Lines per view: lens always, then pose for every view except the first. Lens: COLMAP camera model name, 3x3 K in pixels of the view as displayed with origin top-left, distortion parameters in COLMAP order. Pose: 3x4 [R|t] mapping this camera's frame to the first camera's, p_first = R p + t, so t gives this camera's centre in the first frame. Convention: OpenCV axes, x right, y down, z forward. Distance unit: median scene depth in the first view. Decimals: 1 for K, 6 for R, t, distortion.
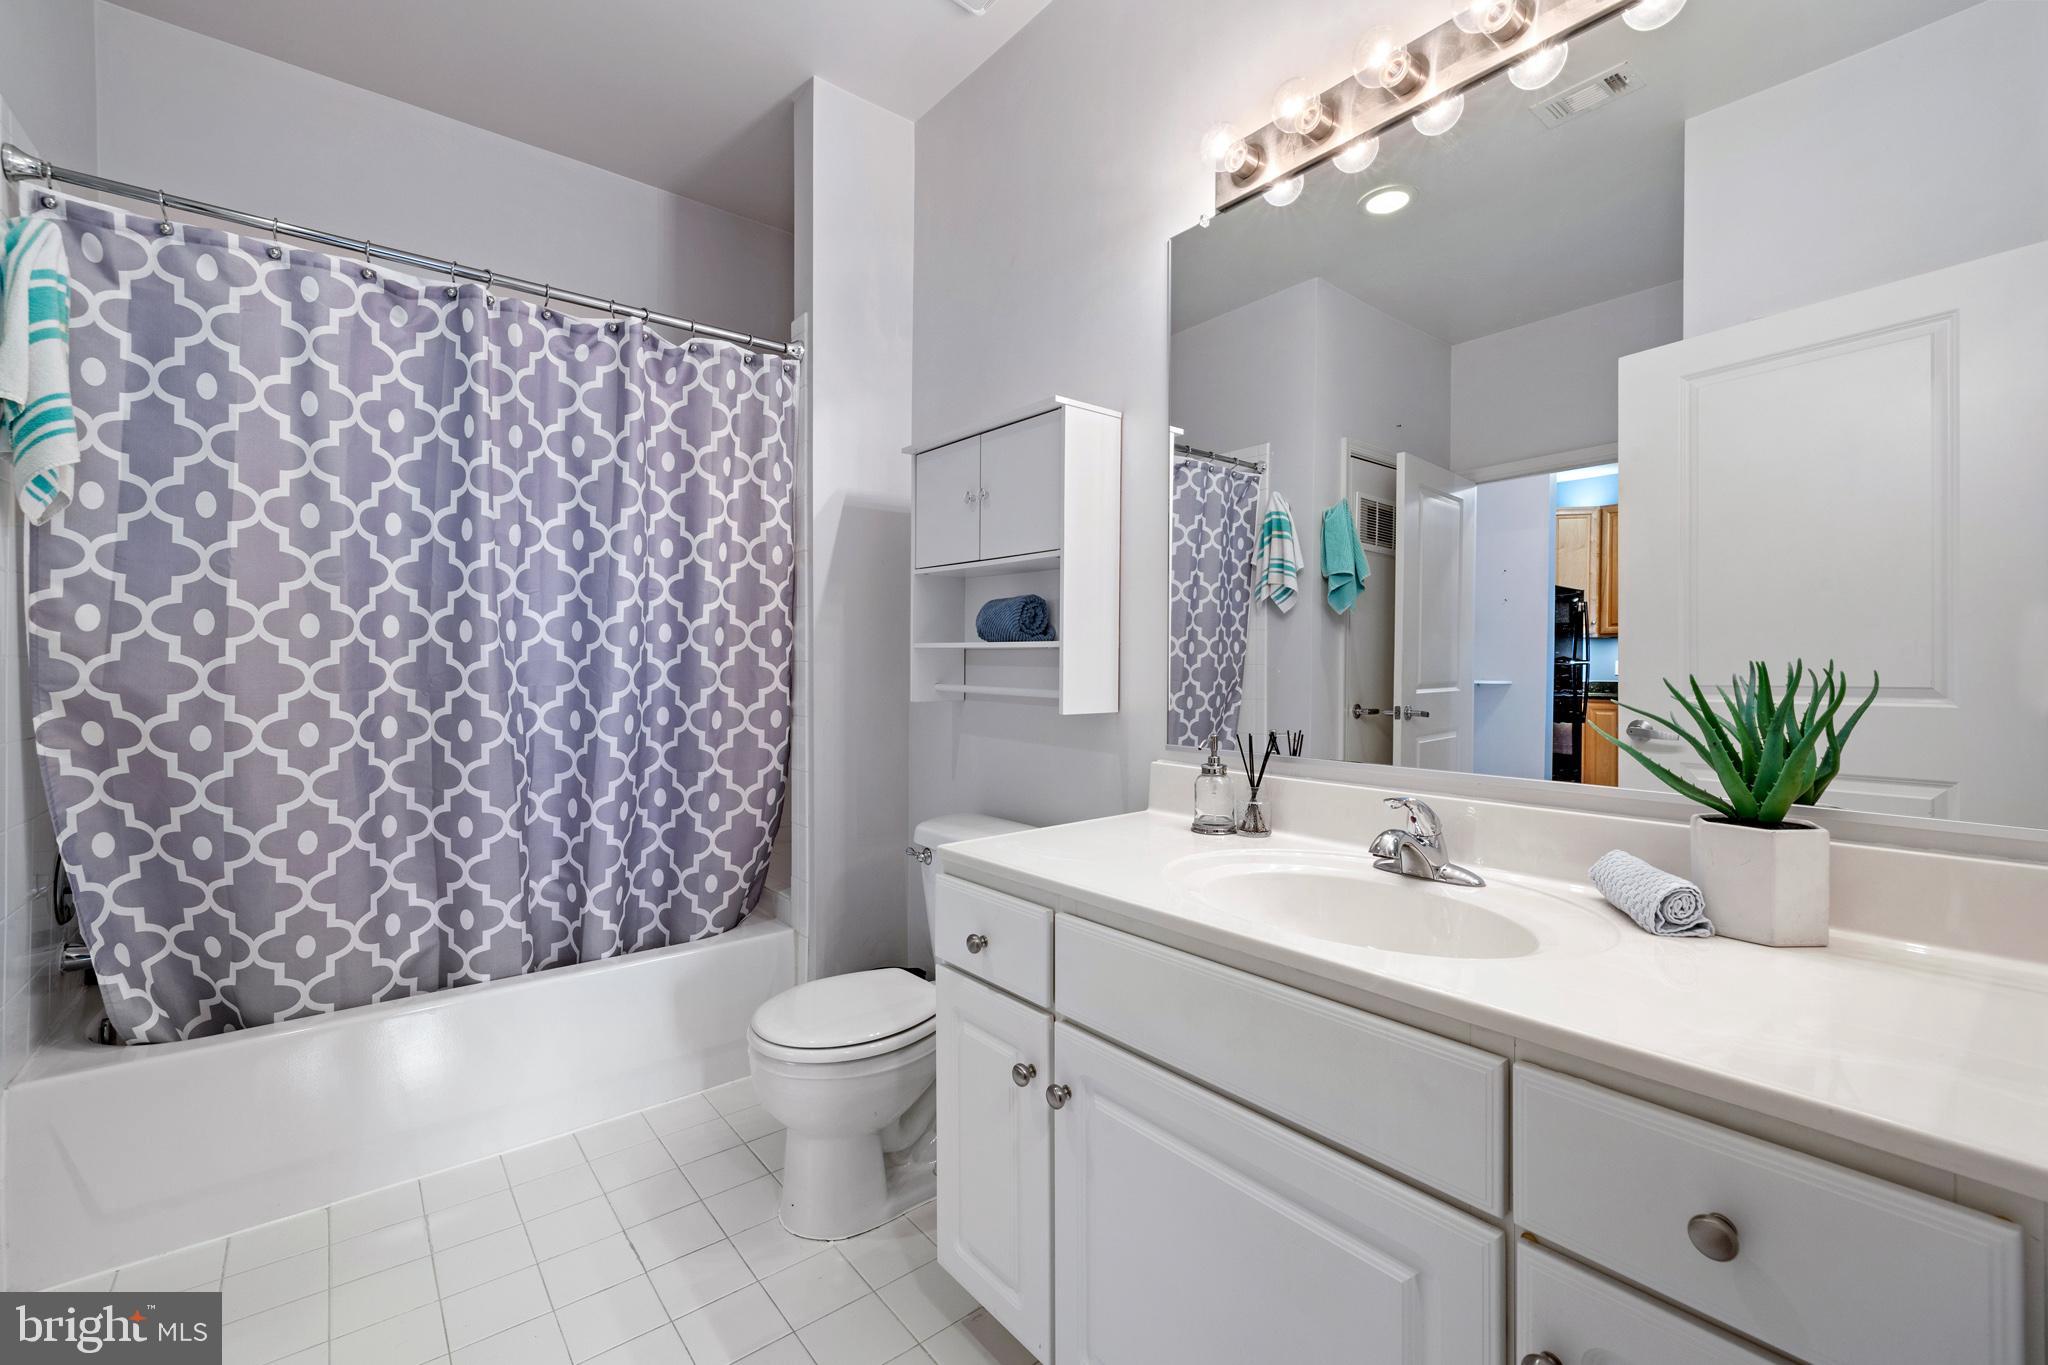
lens RADIAL K [[861.2, 0, 1020.1], [0, 861.2, 667.3], [0, 0, 1]] dist [-0.001890, -0.000824]
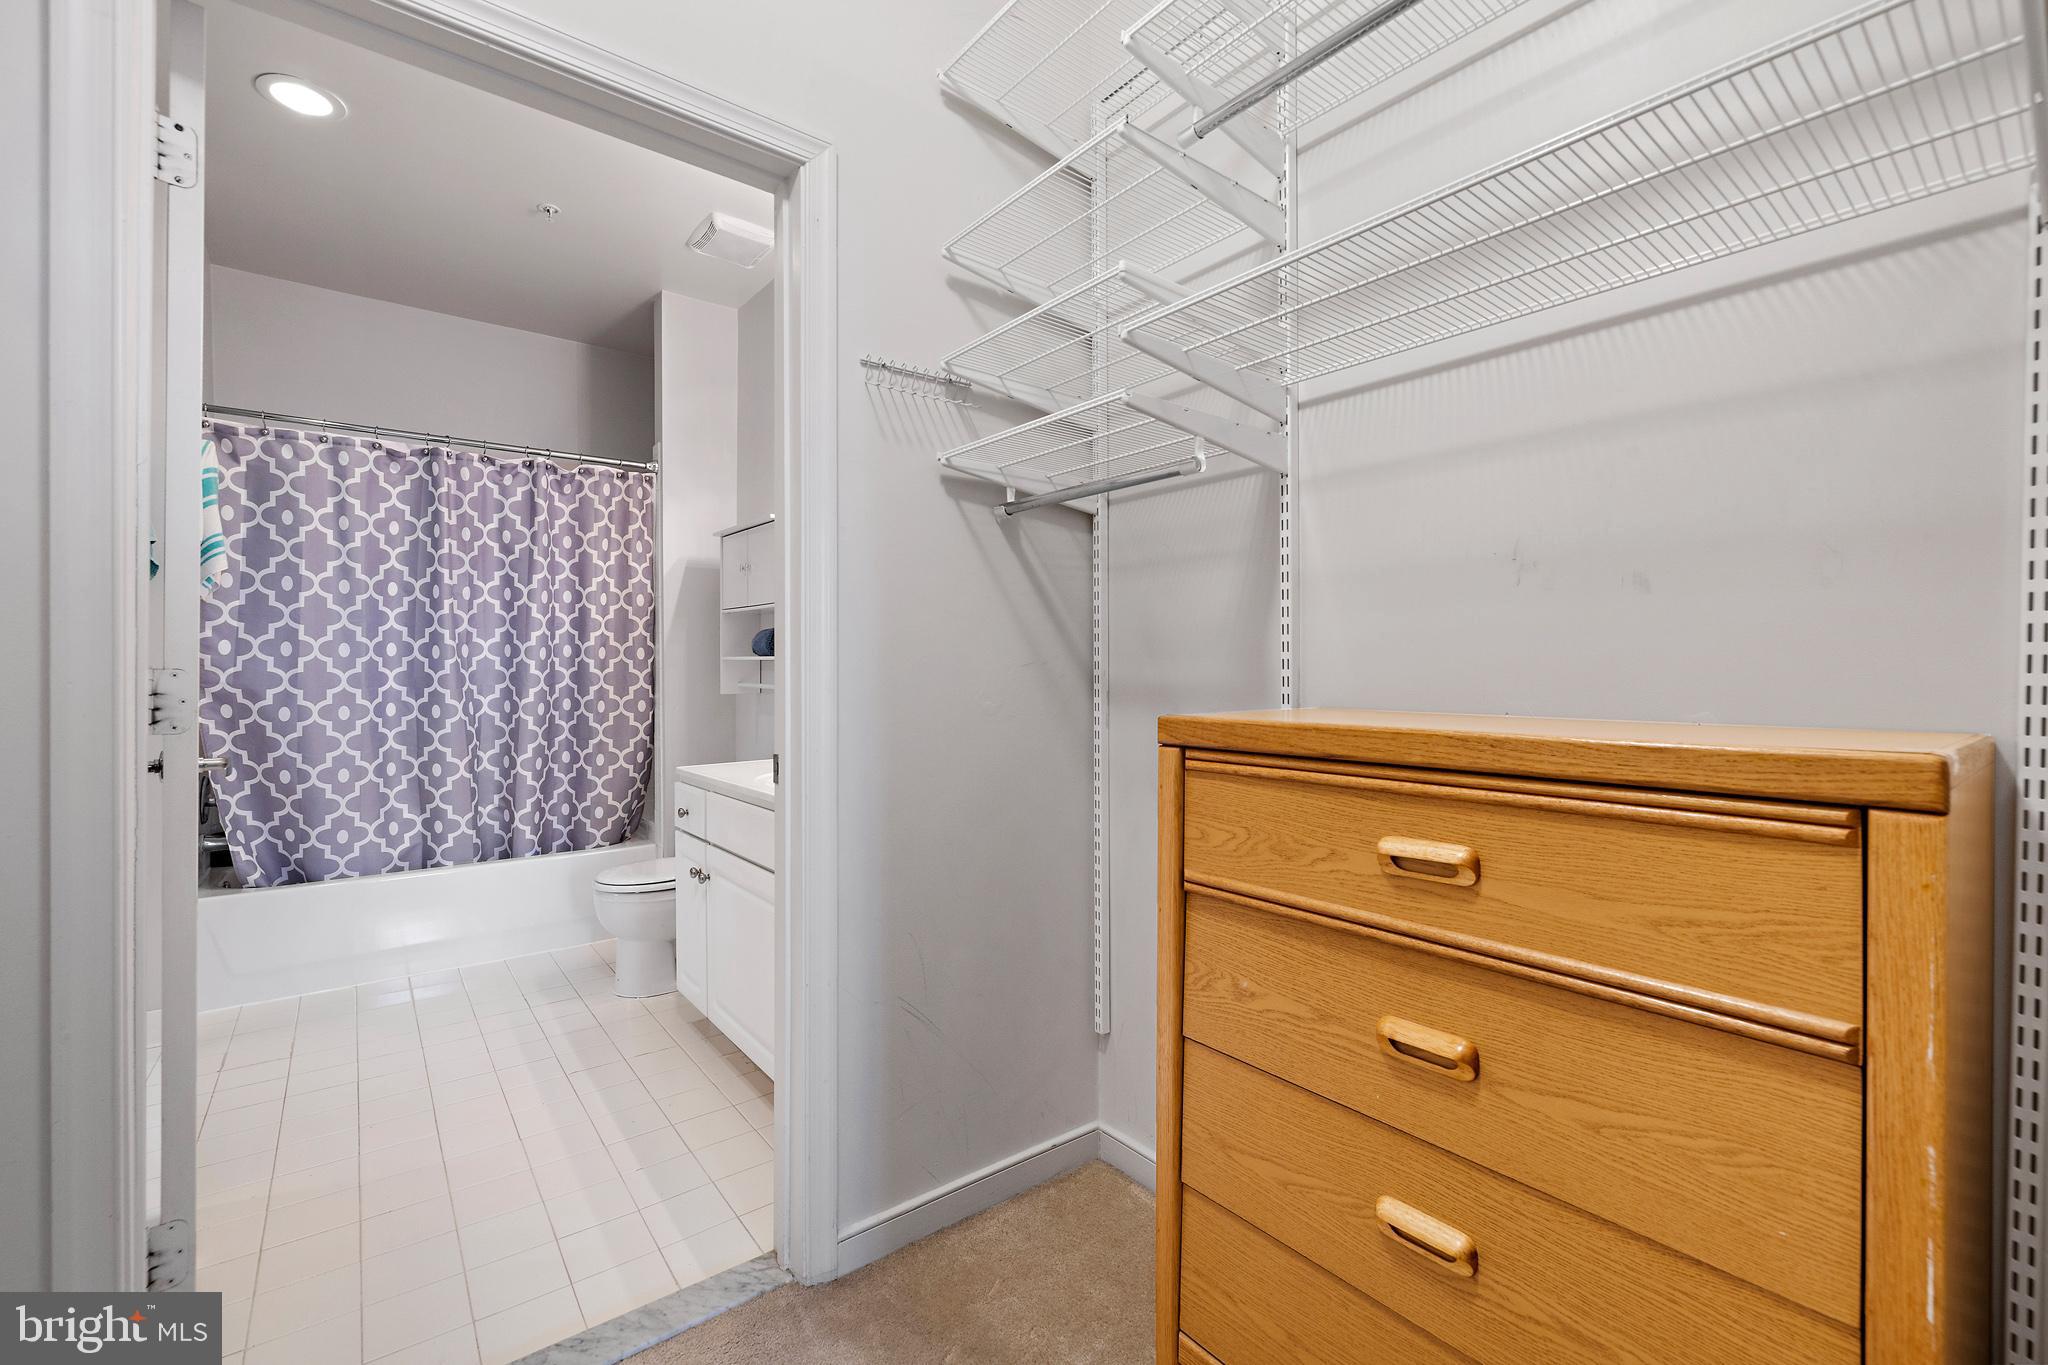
lens RADIAL K [[861.2, 0, 1020.3], [0, 861.2, 669.8], [0, 0, 1]] dist [-0.001890, -0.000824]
pose [[0.999841, -0.005818, -0.016857, 0.533783], [0.005776, 0.999980, -0.002570, 0.003607], [0.016871, 0.002472, 0.999855, -0.670601]]
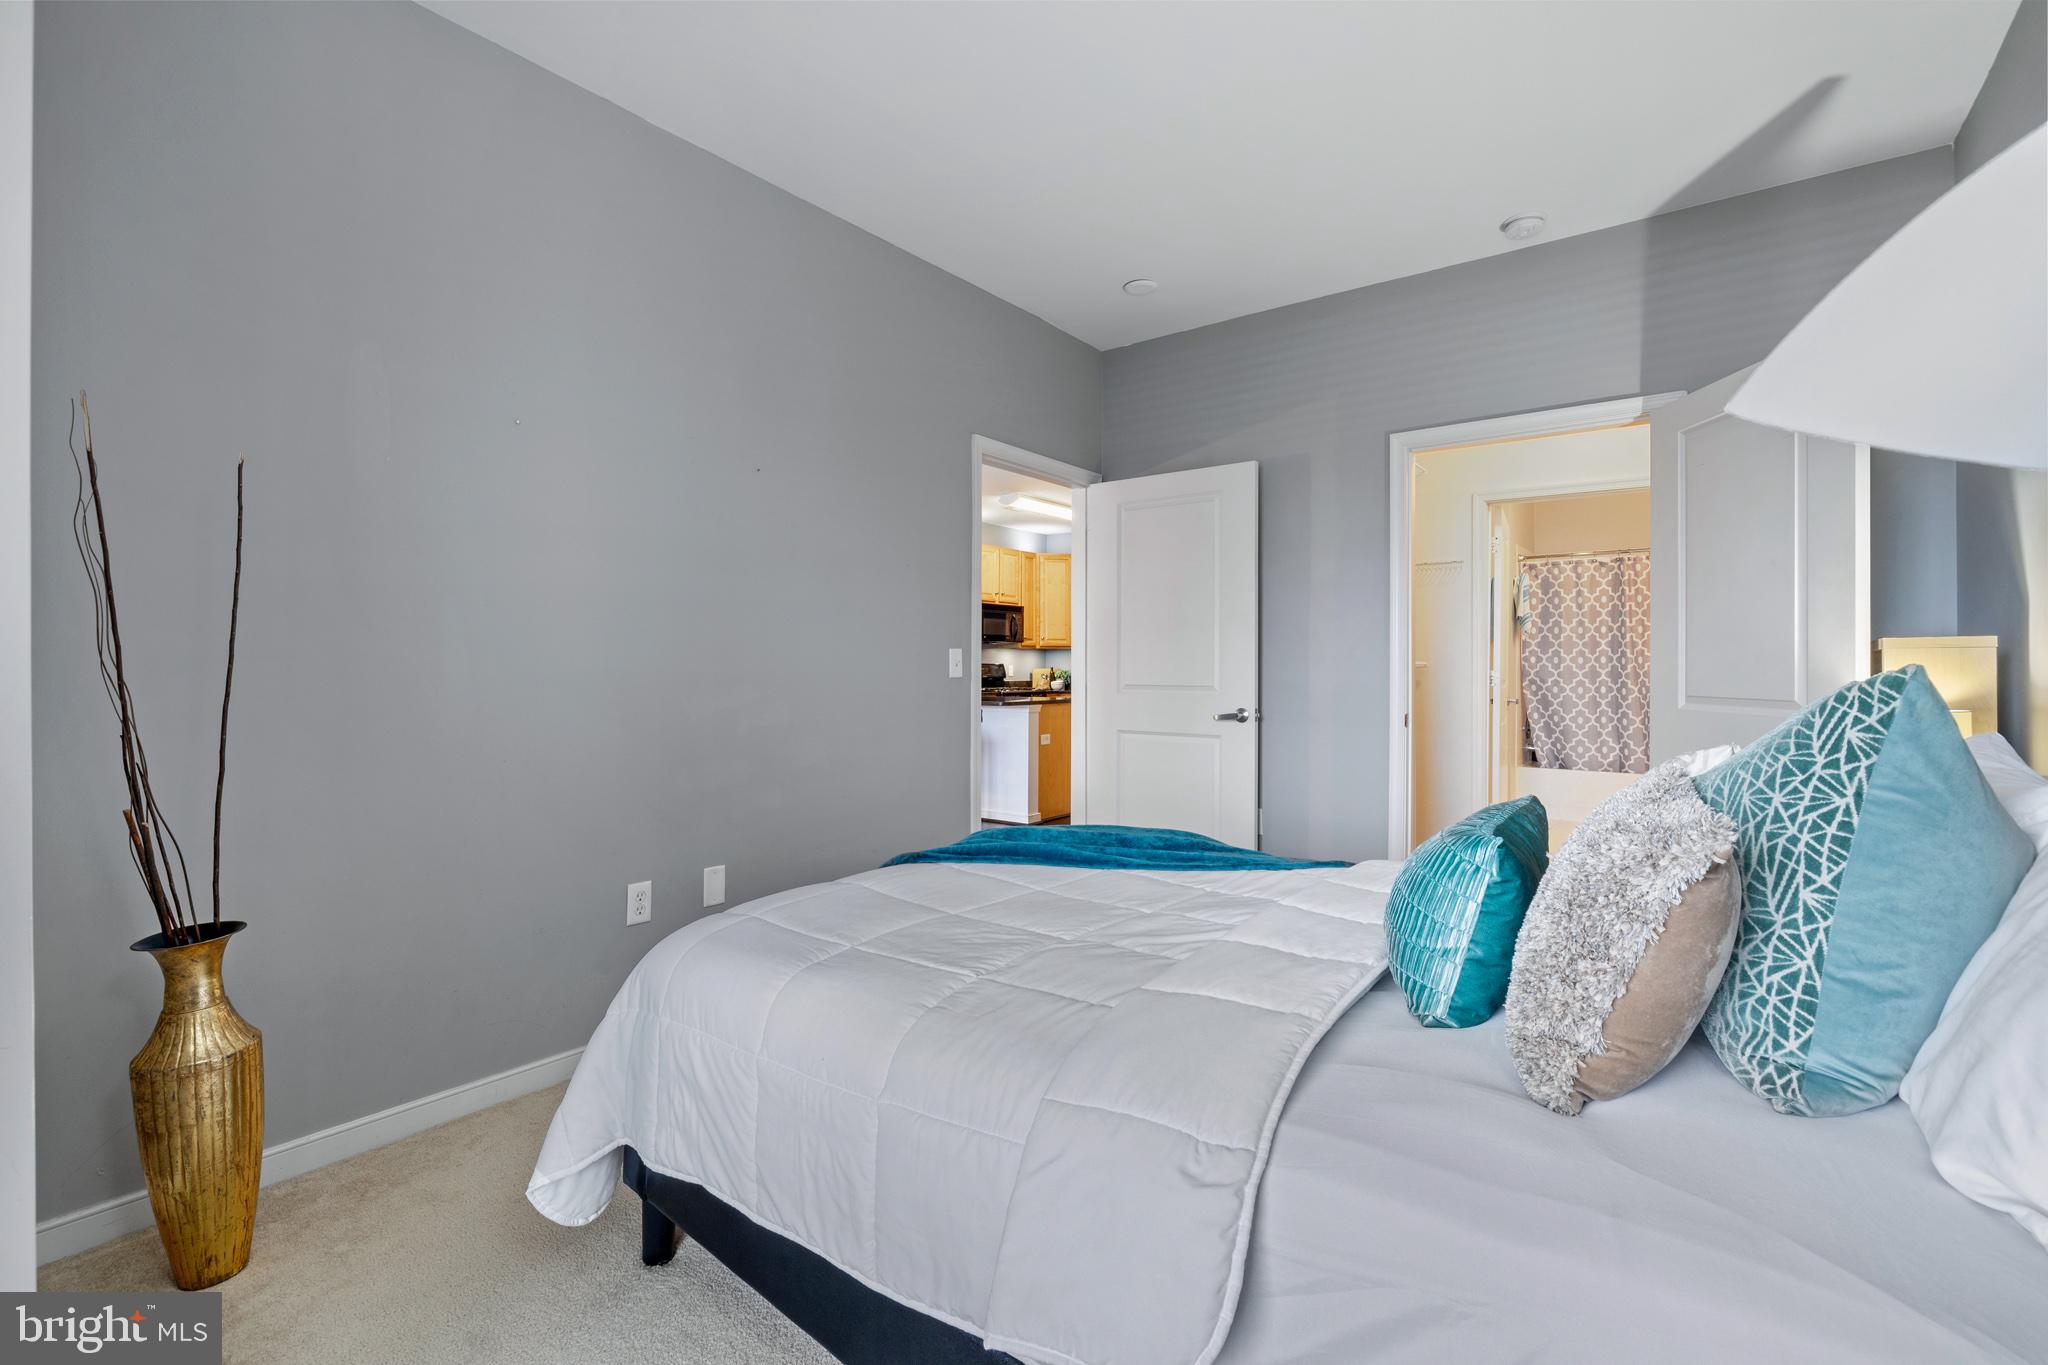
lens RADIAL K [[927.4, 0, 1022.7], [0, 927.4, 667.8], [0, 0, 1]] dist [0.004401, 0.000195]
pose [[0.235138, -0.001713, -0.971960, 2.299975], [-0.002330, 0.999995, -0.002326, -0.002383], [0.971959, 0.002811, 0.235133, -2.091818]]
